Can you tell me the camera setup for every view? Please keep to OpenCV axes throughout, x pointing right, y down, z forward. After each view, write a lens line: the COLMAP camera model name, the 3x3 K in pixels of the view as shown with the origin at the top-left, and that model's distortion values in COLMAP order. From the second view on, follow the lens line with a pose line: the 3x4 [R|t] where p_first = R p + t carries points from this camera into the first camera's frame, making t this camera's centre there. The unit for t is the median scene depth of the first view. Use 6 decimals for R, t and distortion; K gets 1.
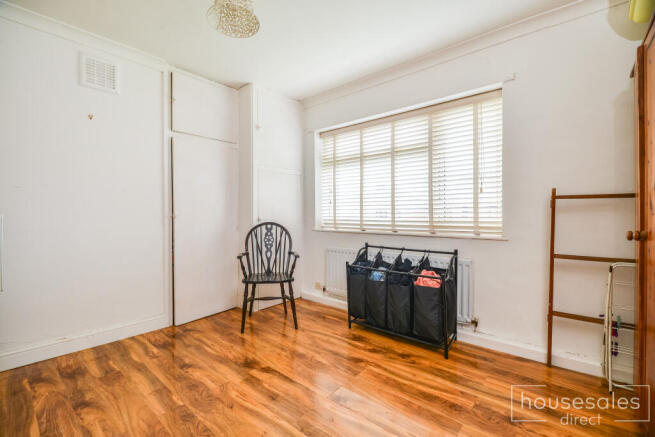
lens RADIAL K [[293.9, 0, 324.9], [0, 293.9, 215.6], [0, 0, 1]] dist [0.000484, 0.000025]
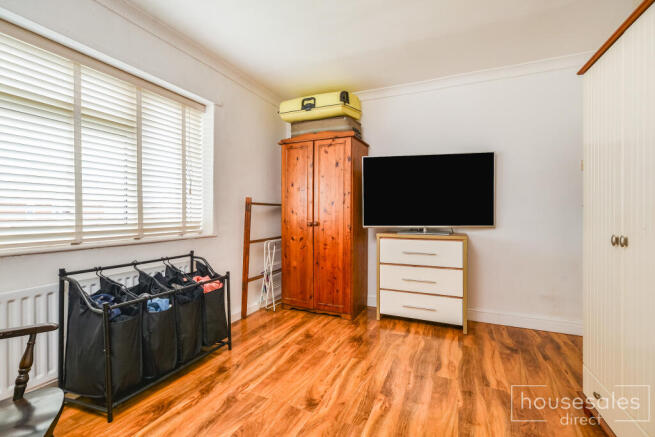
lens RADIAL K [[293.9, 0, 324.9], [0, 293.9, 215.6], [0, 0, 1]] dist [0.000484, 0.000025]
pose [[-0.288981, 0.001407, 0.957334, -0.695132], [0.014142, 0.999896, 0.002799, 0.002925], [-0.957230, 0.014347, -0.288971, 0.960550]]
